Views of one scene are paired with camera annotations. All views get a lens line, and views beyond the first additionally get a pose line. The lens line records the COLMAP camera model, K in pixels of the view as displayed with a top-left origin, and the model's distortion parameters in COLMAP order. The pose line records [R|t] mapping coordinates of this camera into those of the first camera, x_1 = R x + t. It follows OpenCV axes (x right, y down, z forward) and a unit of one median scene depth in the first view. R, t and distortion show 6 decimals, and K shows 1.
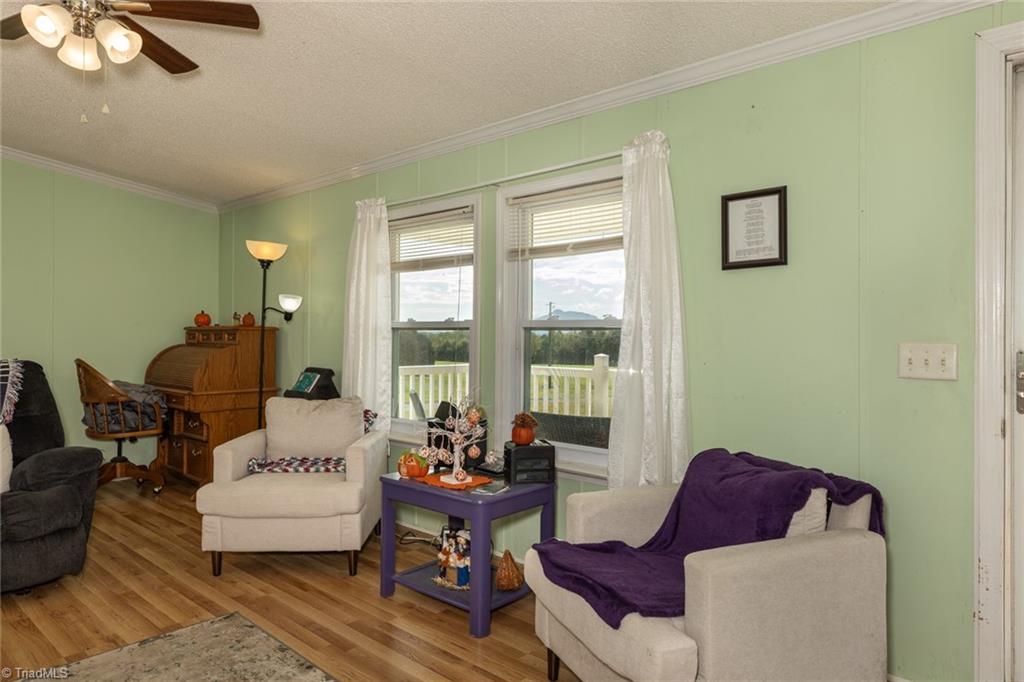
lens RADIAL K [[658.4, 0, 514.9], [0, 658.4, 334.7], [0, 0, 1]] dist [0.021507, 0.001587]
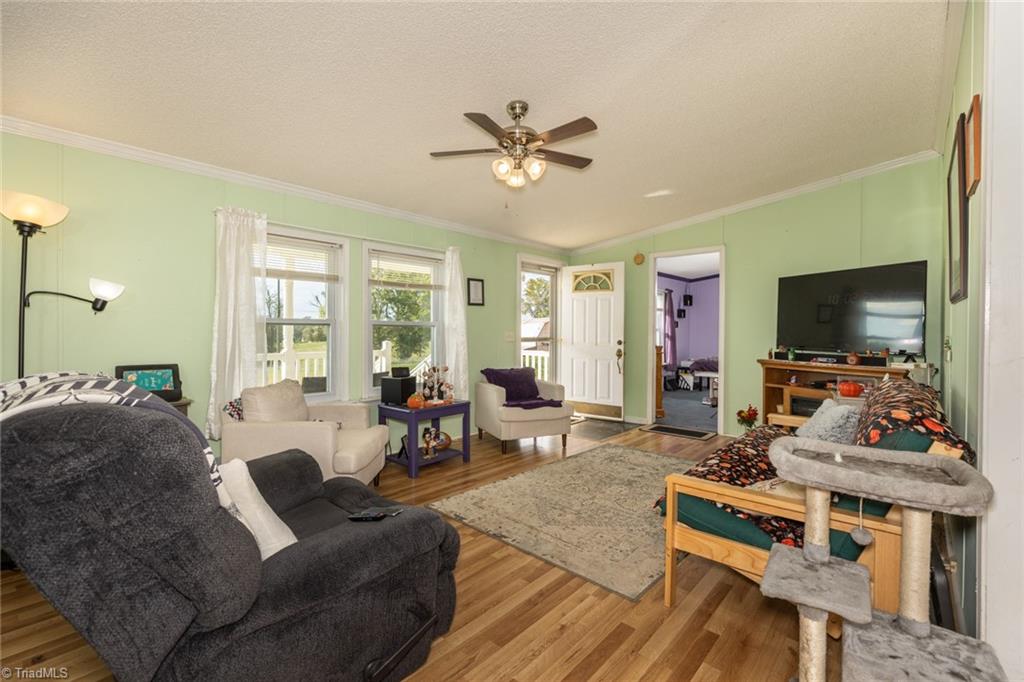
lens RADIAL K [[460.1, 0, 510.7], [0, 460.1, 335.0], [0, 0, 1]] dist [0.015292, -0.000174]
pose [[-0.006695, -0.014275, 0.999876, -1.289119], [-0.007147, 0.999873, 0.014227, -0.003320], [-0.999952, -0.007051, -0.006796, 0.683399]]
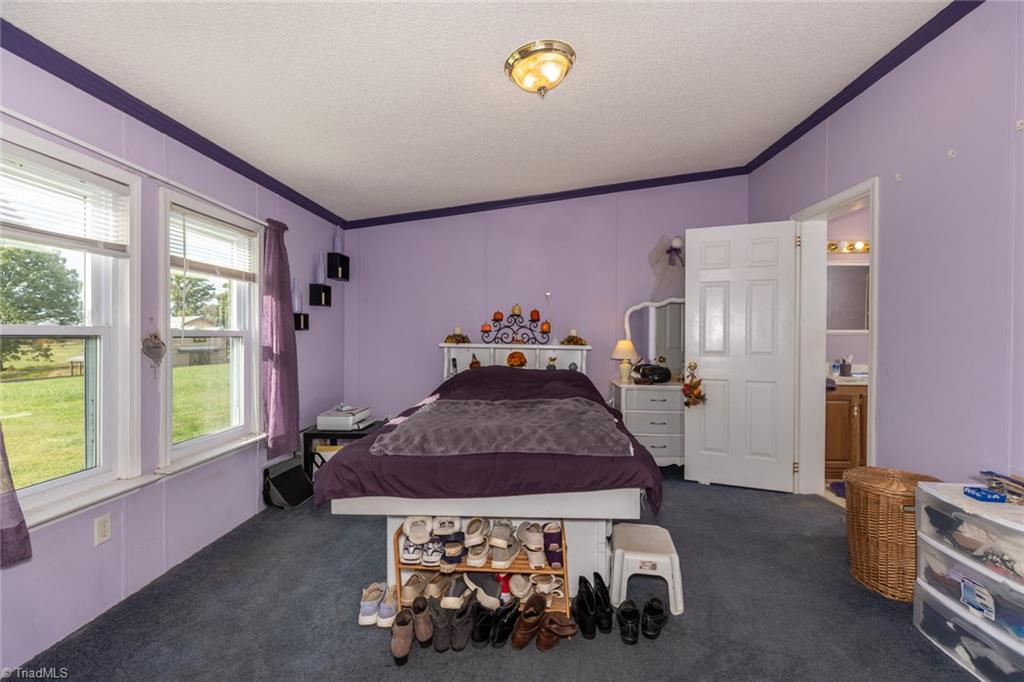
lens RADIAL K [[460.1, 0, 510.7], [0, 460.1, 335.0], [0, 0, 1]] dist [0.015292, -0.000174]
pose [[-0.625025, -0.008151, 0.780562, -1.217034], [-0.007363, 0.999963, 0.004546, -0.003749], [-0.780570, -0.002906, -0.625062, 0.651685]]
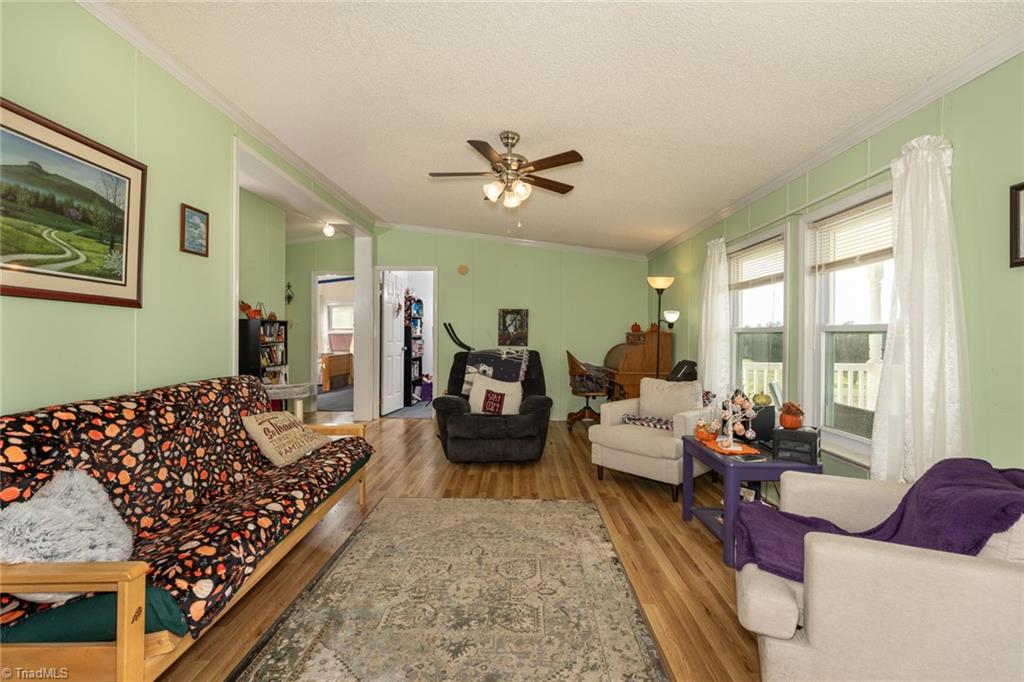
lens RADIAL K [[460.1, 0, 510.7], [0, 460.1, 335.0], [0, 0, 1]] dist [0.015292, -0.000174]
pose [[0.663623, -0.003291, -0.748060, 0.276844], [-0.000427, 0.999988, -0.004779, -0.000927], [0.748067, 0.003491, 0.663614, 0.045258]]
